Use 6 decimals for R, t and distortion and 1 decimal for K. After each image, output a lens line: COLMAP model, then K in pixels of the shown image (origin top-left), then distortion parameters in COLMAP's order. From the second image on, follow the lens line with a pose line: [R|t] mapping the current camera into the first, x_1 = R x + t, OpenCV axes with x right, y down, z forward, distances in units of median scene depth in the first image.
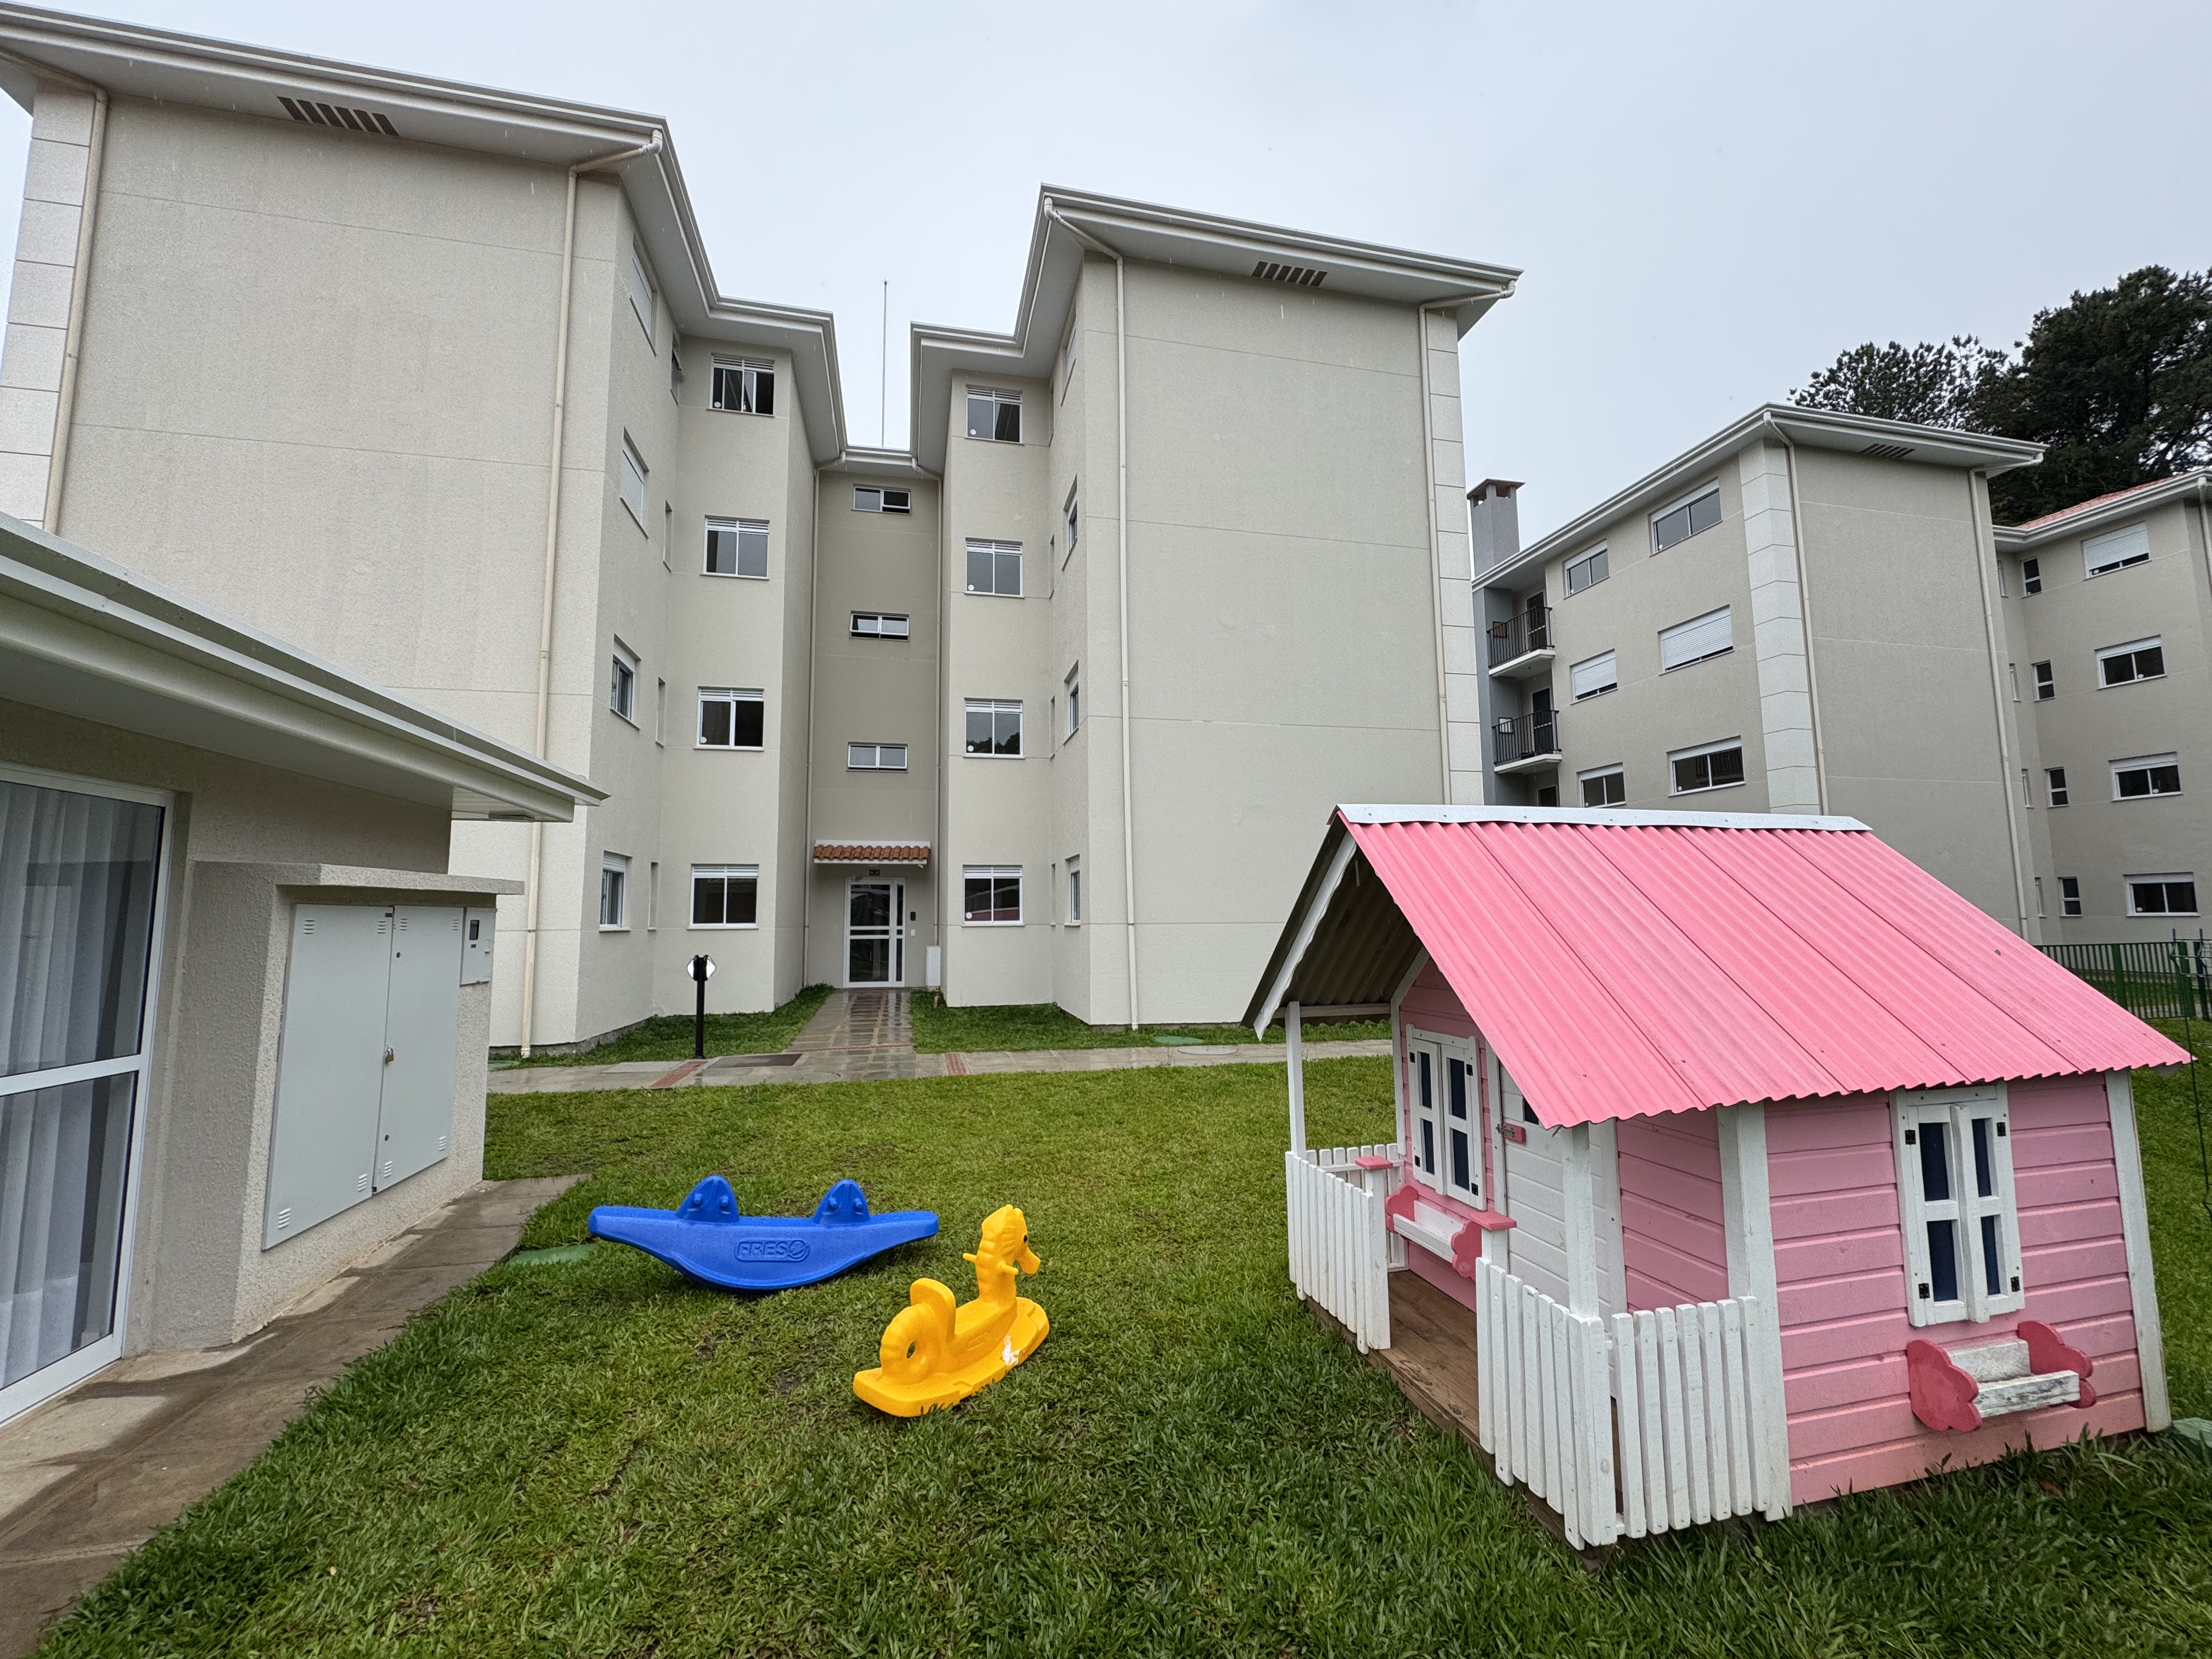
lens RADIAL K [[877.8, 0, 1103.5], [0, 877.8, 824.4], [0, 0, 1]] dist [0.008817, 0.000056]
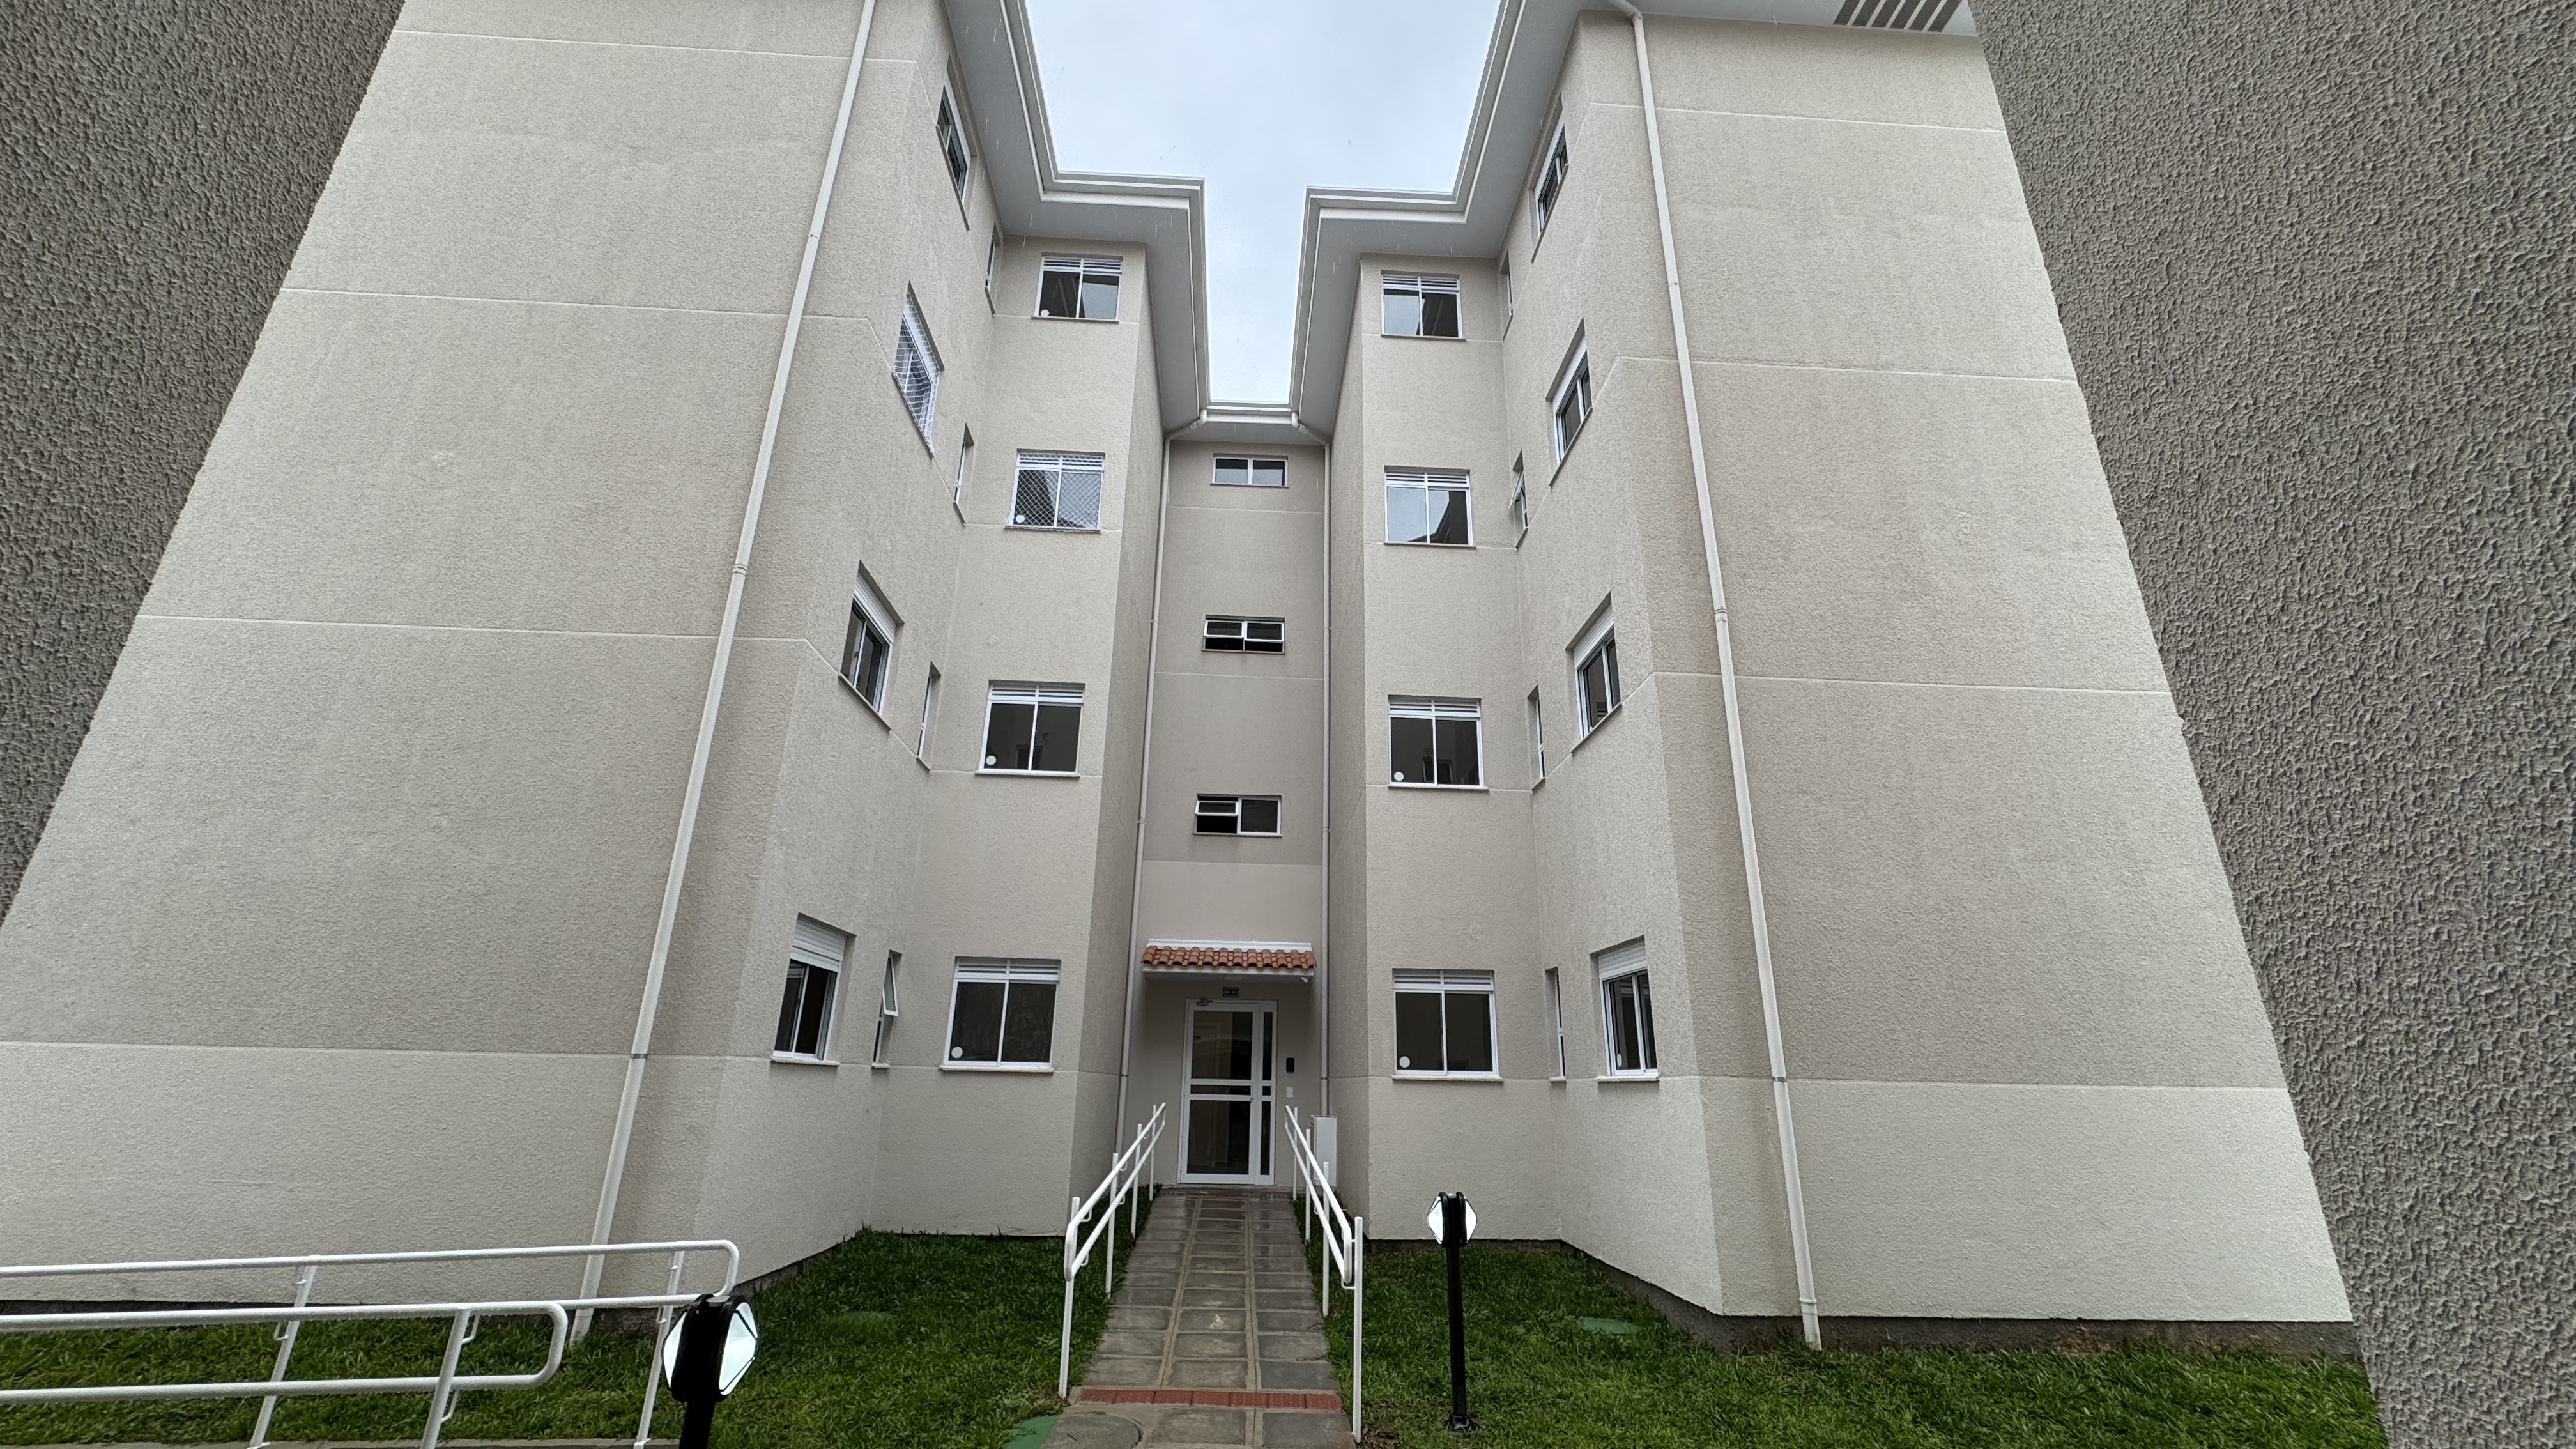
lens RADIAL K [[1032.1, 0, 1282.6], [0, 1032.1, 727.0], [0, 0, 1]] dist [-0.000577, -0.000031]
pose [[0.984268, -0.027980, -0.174455, -0.099349], [-0.012433, 0.973965, -0.226359, 0.042100], [0.176246, 0.224966, 0.958294, 0.276031]]
